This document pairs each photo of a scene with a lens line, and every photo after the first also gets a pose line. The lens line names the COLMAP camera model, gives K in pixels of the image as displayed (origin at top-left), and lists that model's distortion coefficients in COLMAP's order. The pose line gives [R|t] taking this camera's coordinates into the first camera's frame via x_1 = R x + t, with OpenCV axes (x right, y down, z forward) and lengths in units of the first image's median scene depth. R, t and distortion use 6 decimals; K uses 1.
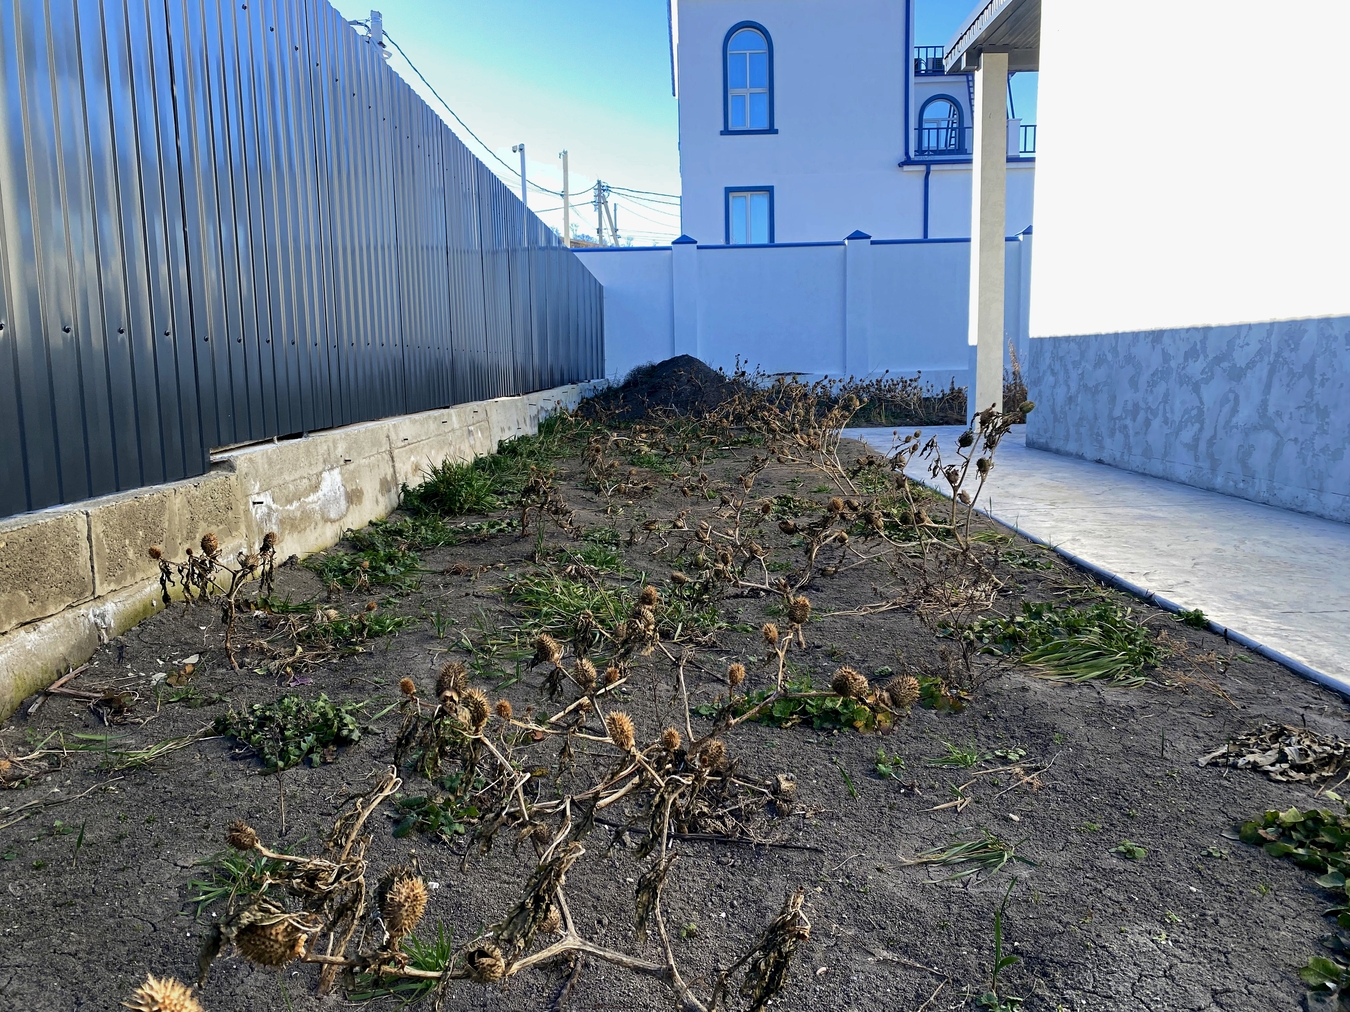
lens RADIAL K [[1026.6, 0, 665.6], [0, 1026.6, 506.1], [0, 0, 1]] dist [0.065536, -0.075140]
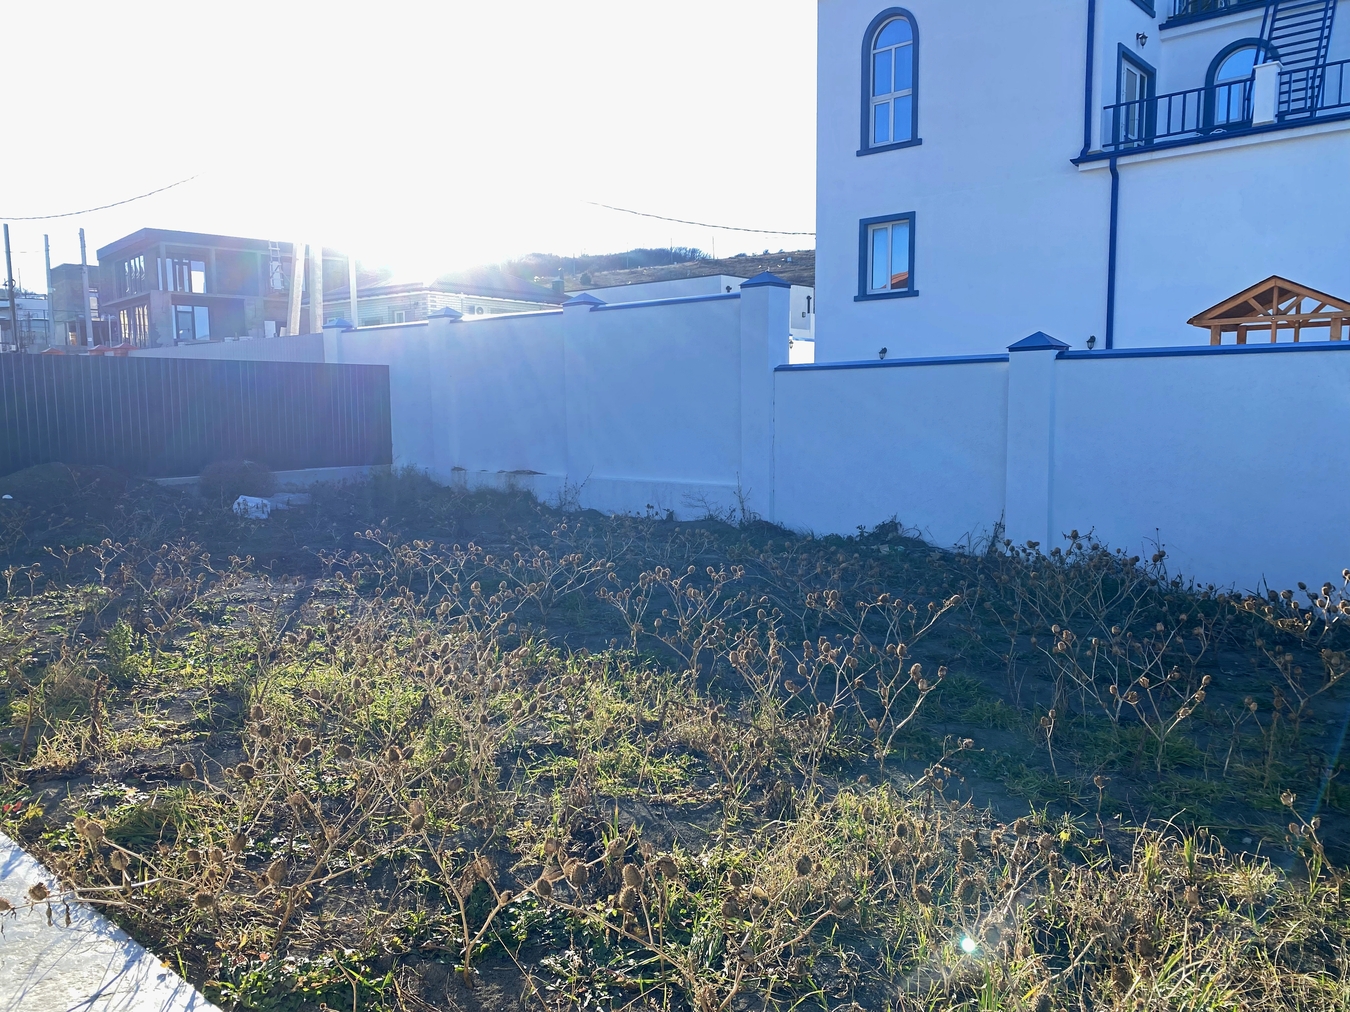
lens RADIAL K [[1026.6, 0, 665.6], [0, 1026.6, 506.1], [0, 0, 1]] dist [0.065536, -0.075140]
pose [[0.779787, 0.069264, -0.622201, 0.461294], [-0.085750, 0.996311, 0.003442, -0.076209], [0.620144, 0.050670, 0.782850, 0.286867]]
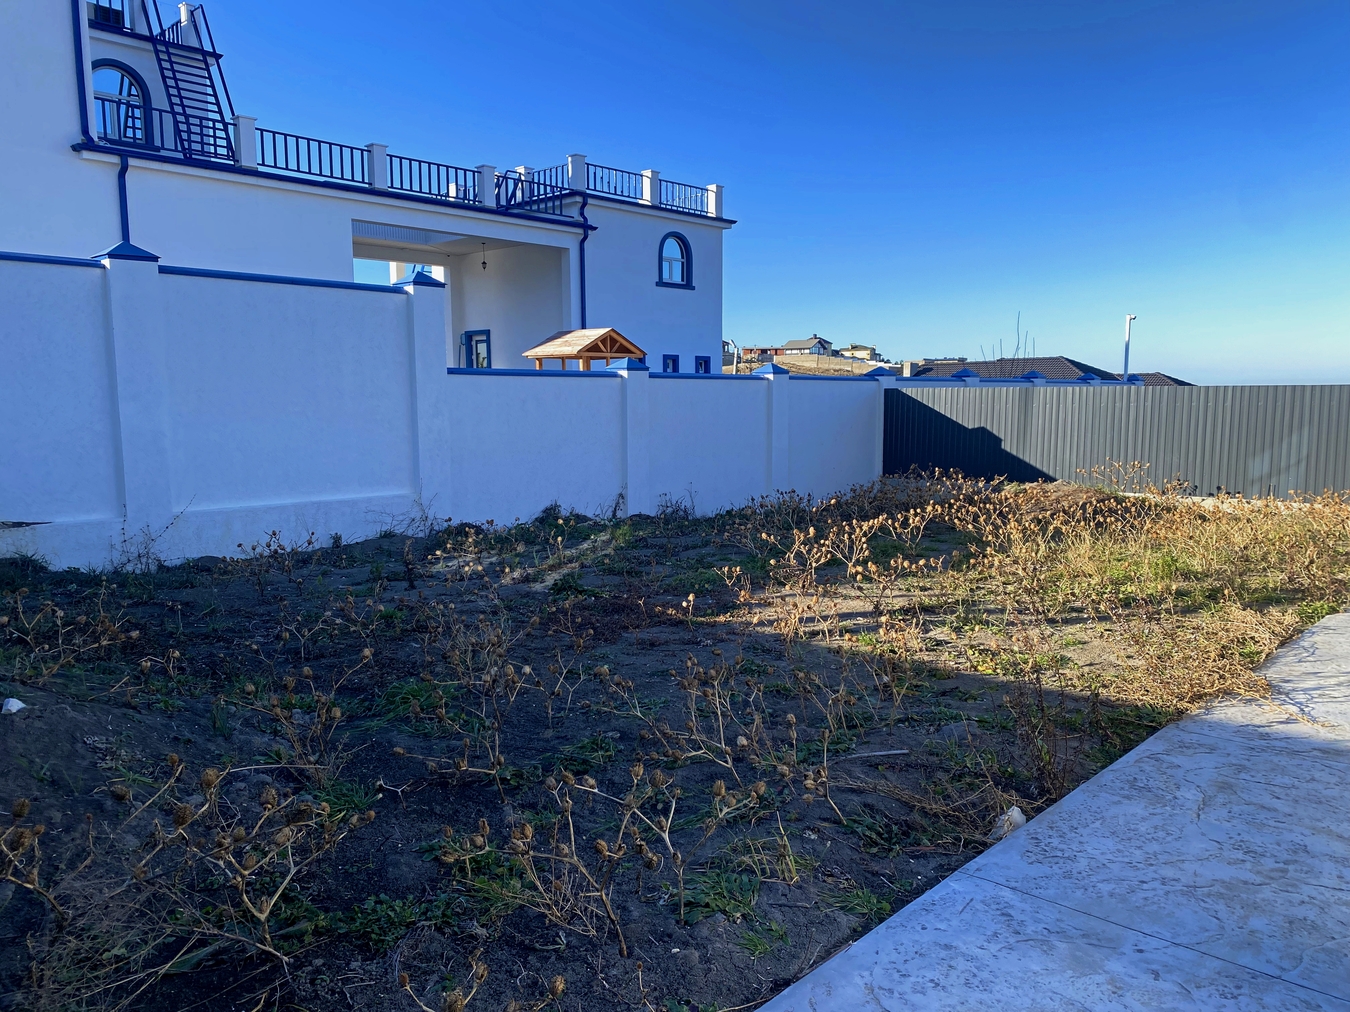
lens RADIAL K [[1006.3, 0, 675.0], [0, 1006.3, 506.0], [0, 0, 1]] dist [0.011675, -0.001128]
pose [[0.667789, -0.061931, 0.741770, -0.008982], [0.085646, 0.996307, 0.006079, -0.074791], [-0.739407, 0.059470, 0.670627, 0.302521]]
